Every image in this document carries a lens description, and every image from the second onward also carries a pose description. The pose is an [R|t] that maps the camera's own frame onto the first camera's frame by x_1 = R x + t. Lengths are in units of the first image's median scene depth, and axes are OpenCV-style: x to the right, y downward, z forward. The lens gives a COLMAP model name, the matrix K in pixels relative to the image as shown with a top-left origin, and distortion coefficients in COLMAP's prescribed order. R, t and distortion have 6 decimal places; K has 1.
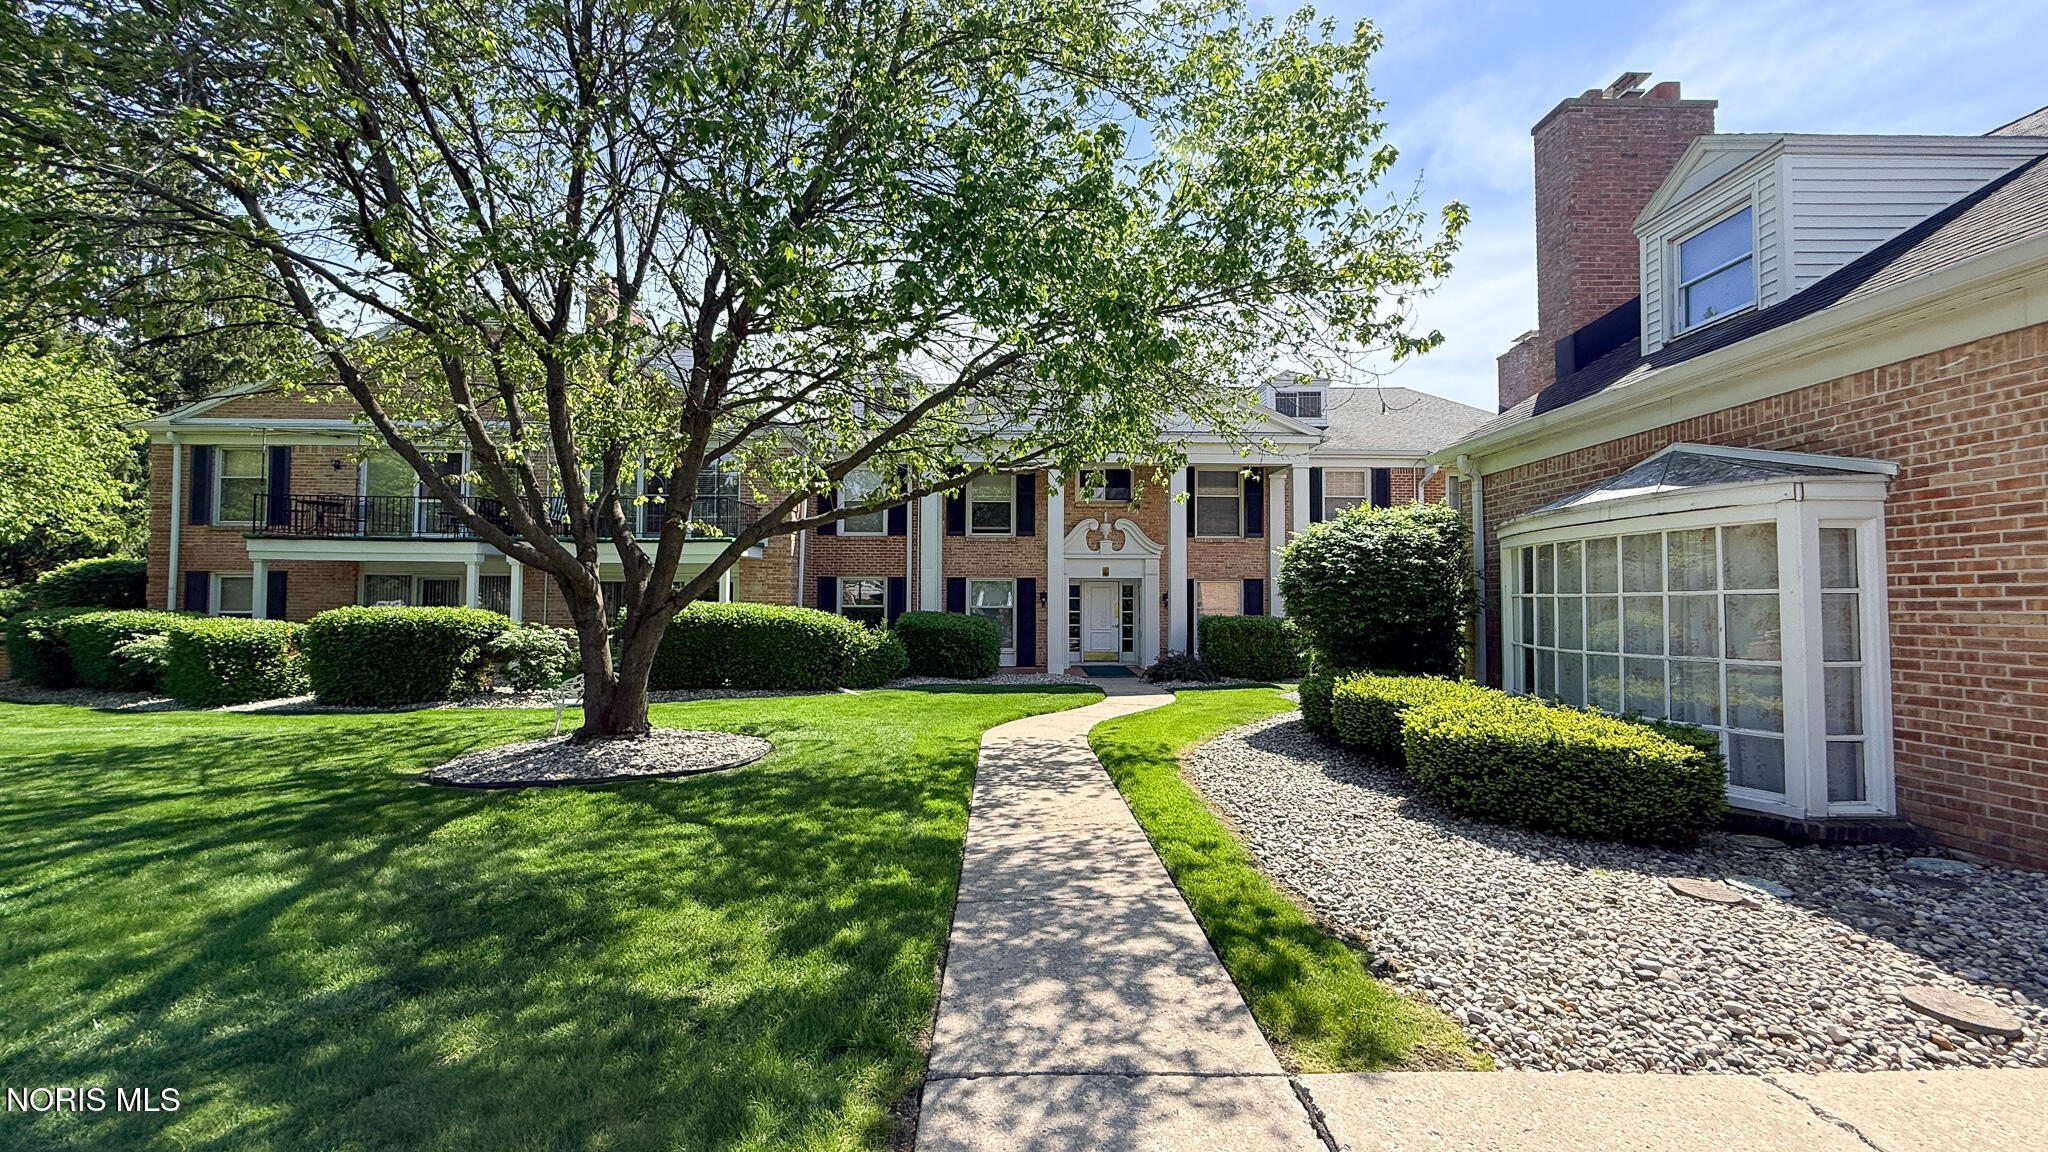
lens RADIAL K [[821.9, 0, 1021.2], [0, 821.9, 574.3], [0, 0, 1]] dist [0.000917, 0.000041]
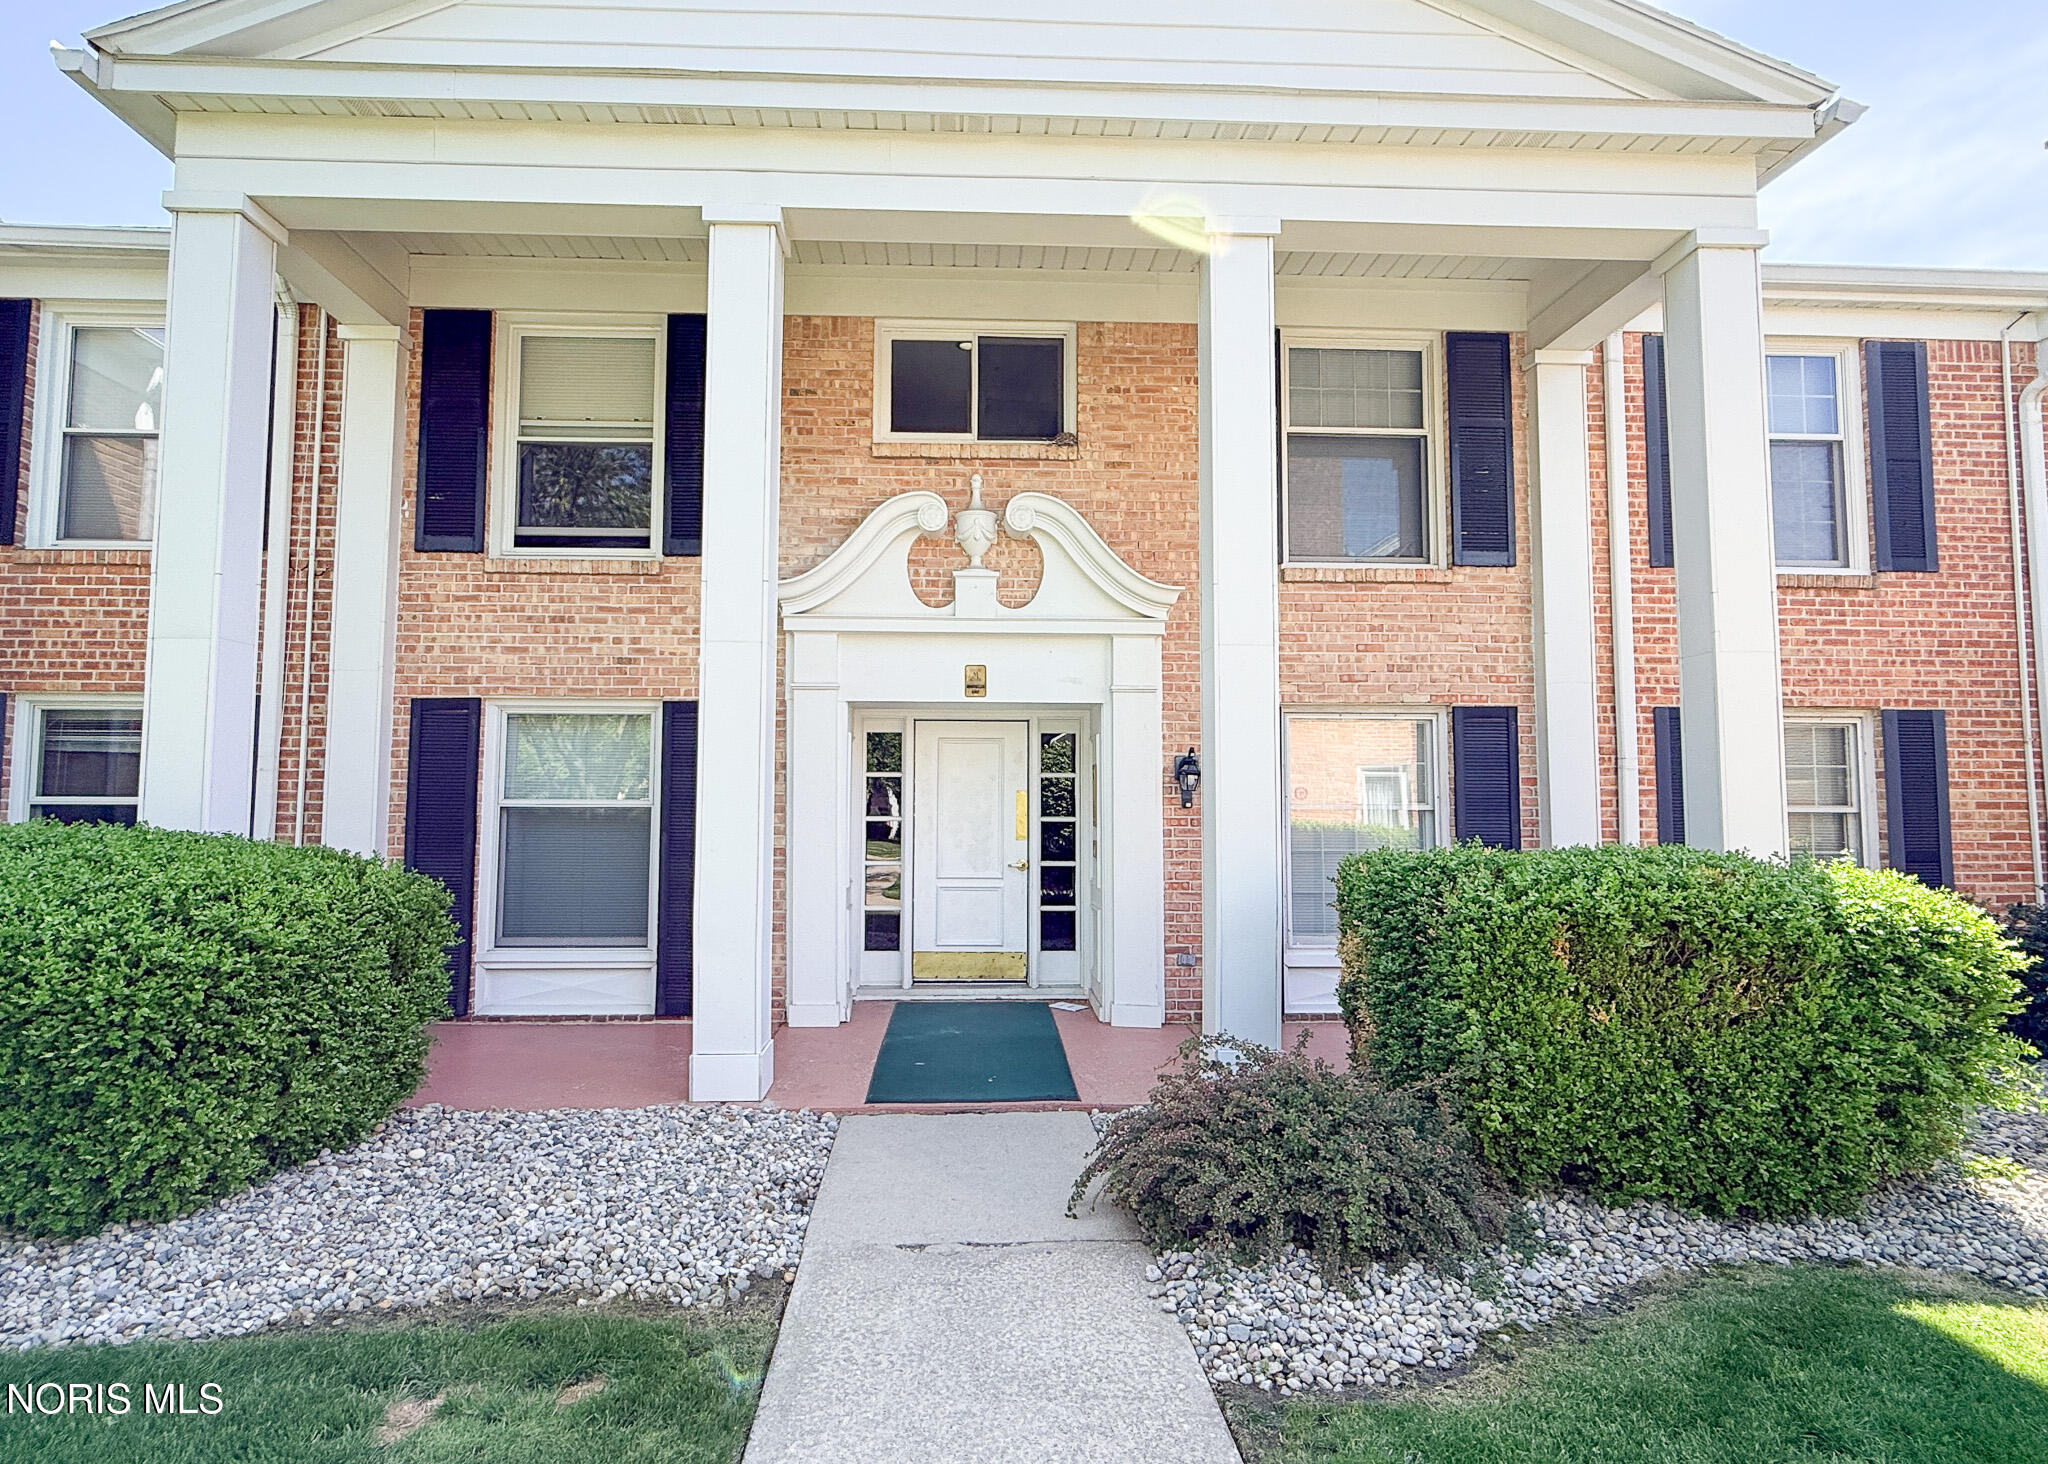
lens RADIAL K [[879.6, 0, 1022.5], [0, 879.6, 748.4], [0, 0, 1]] dist [-0.001537, -0.000253]
pose [[0.999861, 0.000905, 0.016619, 0.114288], [-0.000531, 0.999747, -0.022497, 0.027602], [-0.016635, 0.022485, 0.999609, 0.695307]]
